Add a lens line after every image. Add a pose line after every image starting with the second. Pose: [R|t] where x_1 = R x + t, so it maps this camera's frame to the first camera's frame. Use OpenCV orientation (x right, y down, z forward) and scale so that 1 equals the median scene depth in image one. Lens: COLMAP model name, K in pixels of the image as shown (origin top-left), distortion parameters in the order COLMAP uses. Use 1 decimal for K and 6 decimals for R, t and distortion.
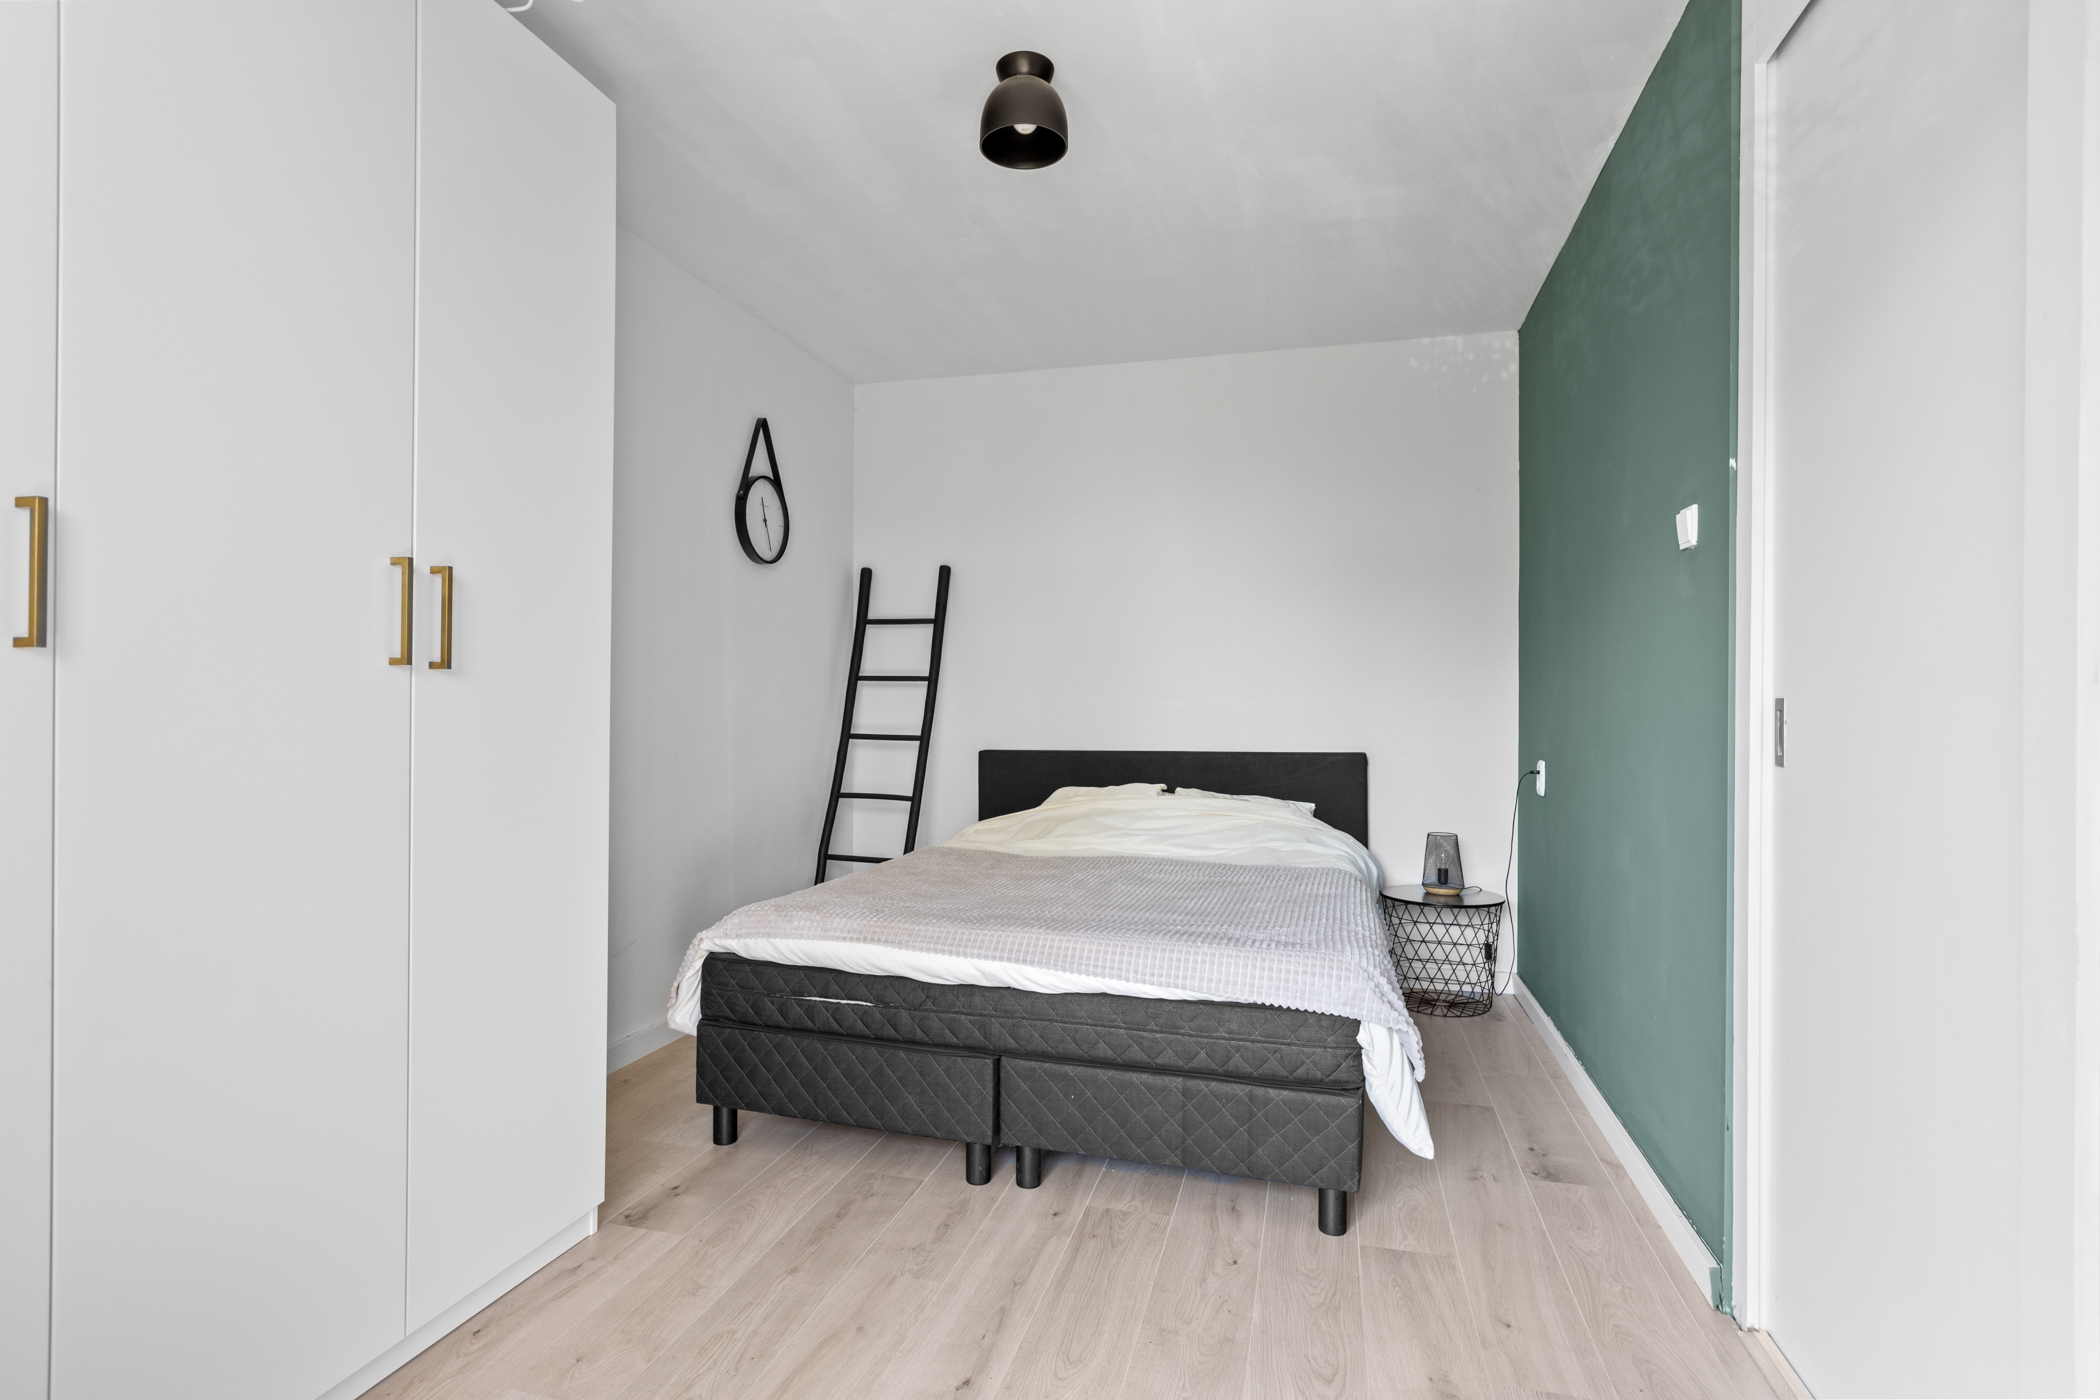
lens RADIAL K [[1020.2, 0, 1048.4], [0, 1020.2, 690.7], [0, 0, 1]] dist [-0.008655, 0.002279]
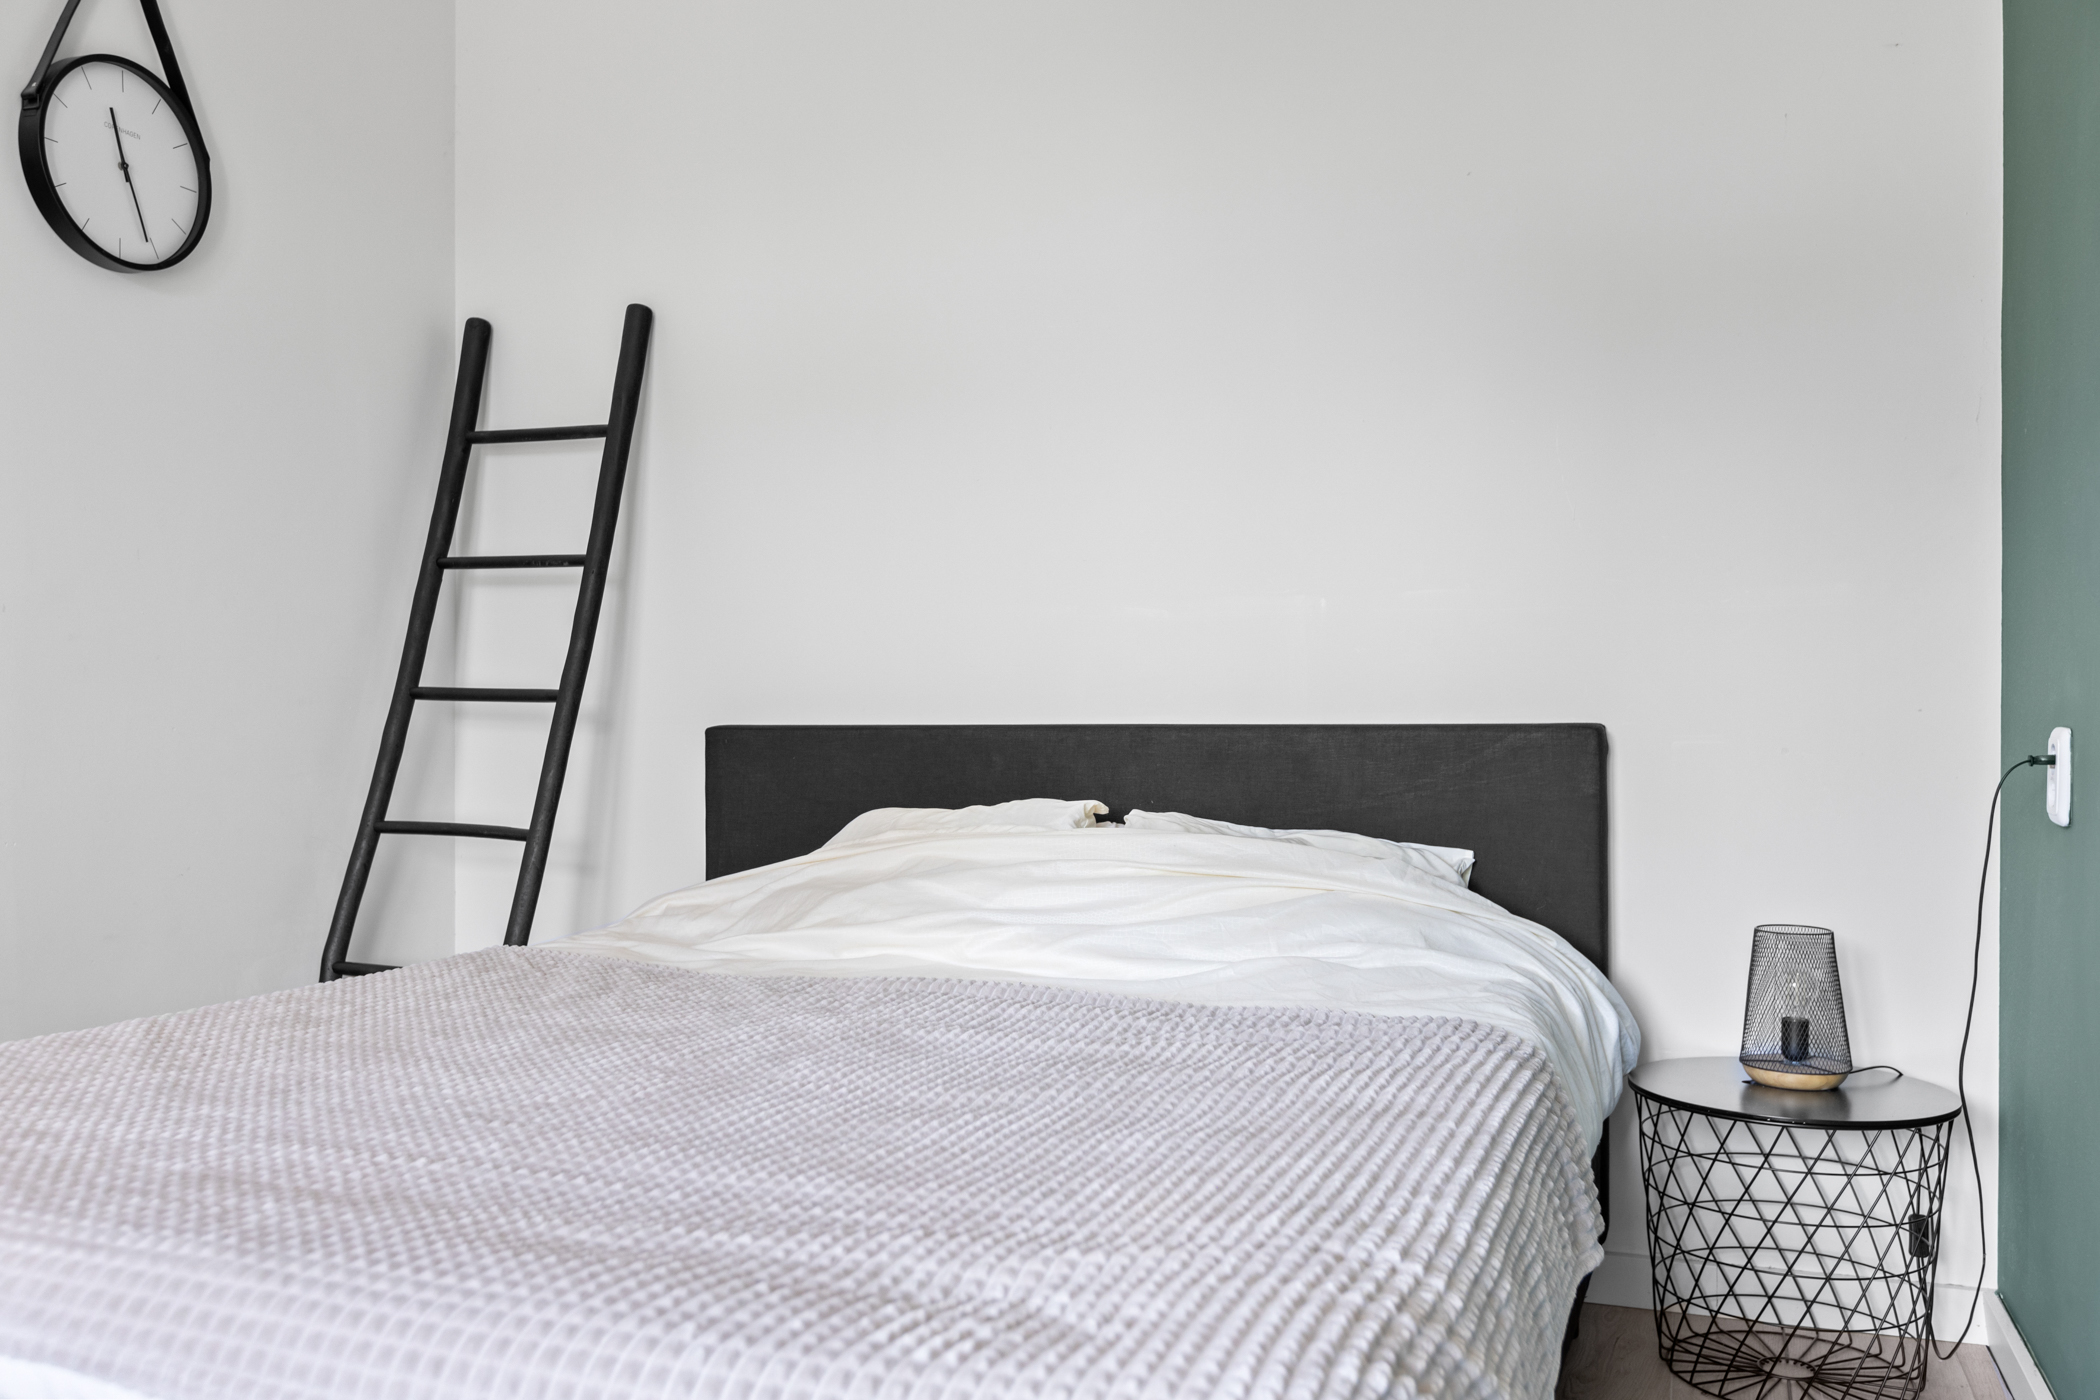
lens RADIAL K [[1725.4, 0, 1046.7], [0, 1725.4, 698.2], [0, 0, 1]] dist [0.008371, 0.008294]
pose [[0.996434, -0.000242, -0.084379, 0.154557], [0.001395, 0.999906, 0.013603, 0.041423], [0.084368, -0.013673, 0.996341, 0.312695]]
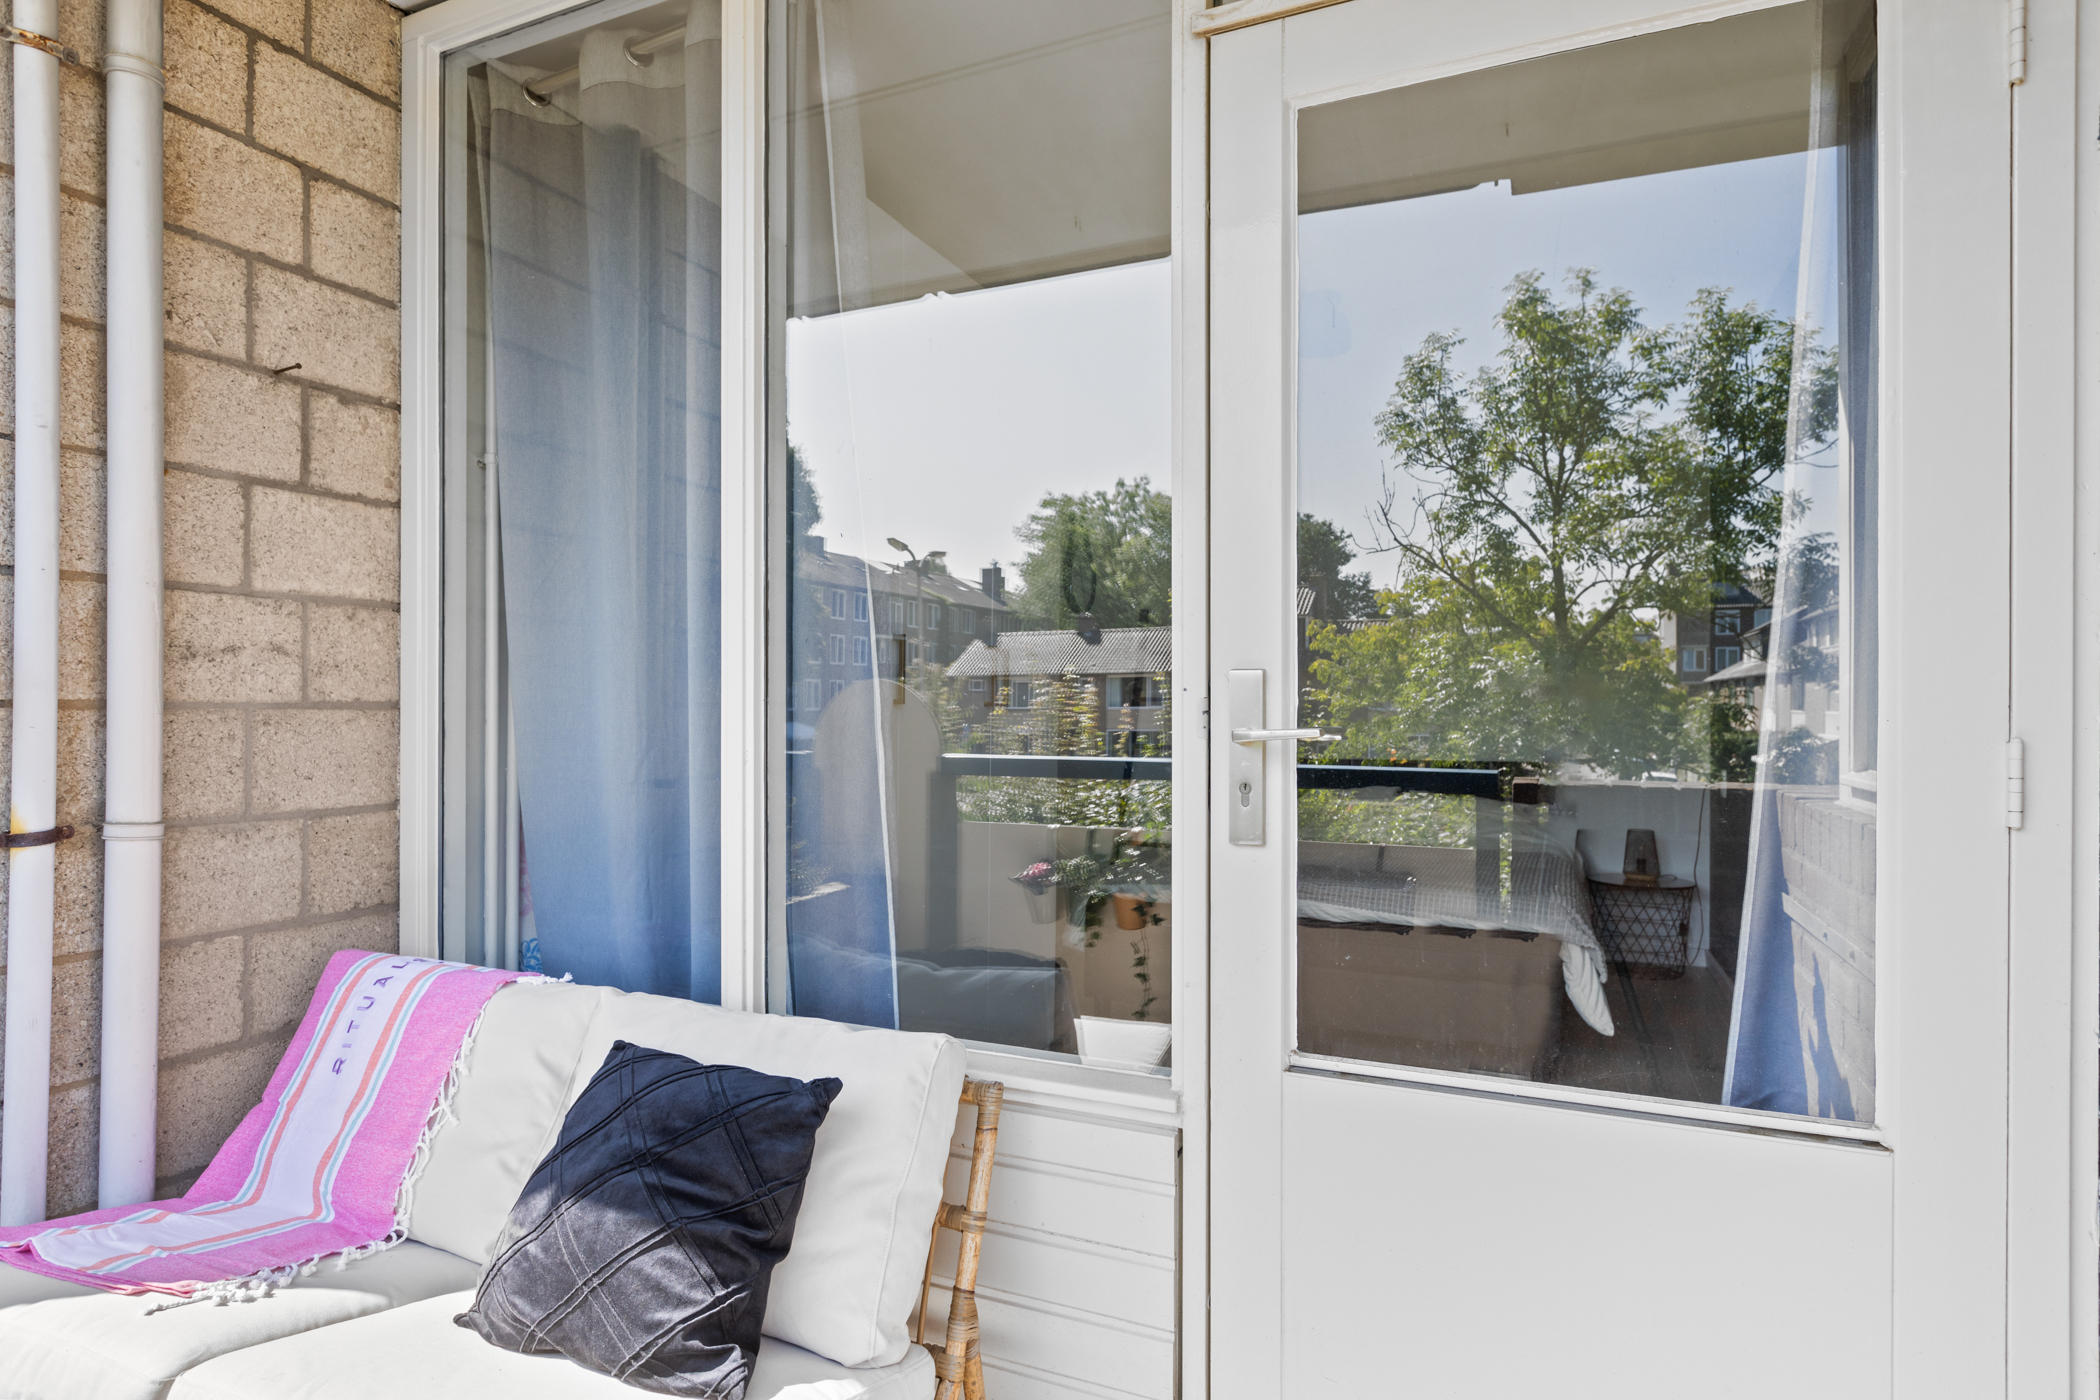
lens RADIAL K [[1137.1, 0, 1039.7], [0, 1137.1, 698.0], [0, 0, 1]] dist [-0.031794, 0.007325]
pose [[0.987714, -0.005883, -0.156159, -0.103159], [0.004912, 0.999966, -0.006607, -0.009740], [0.156193, 0.005759, 0.987710, -0.416775]]
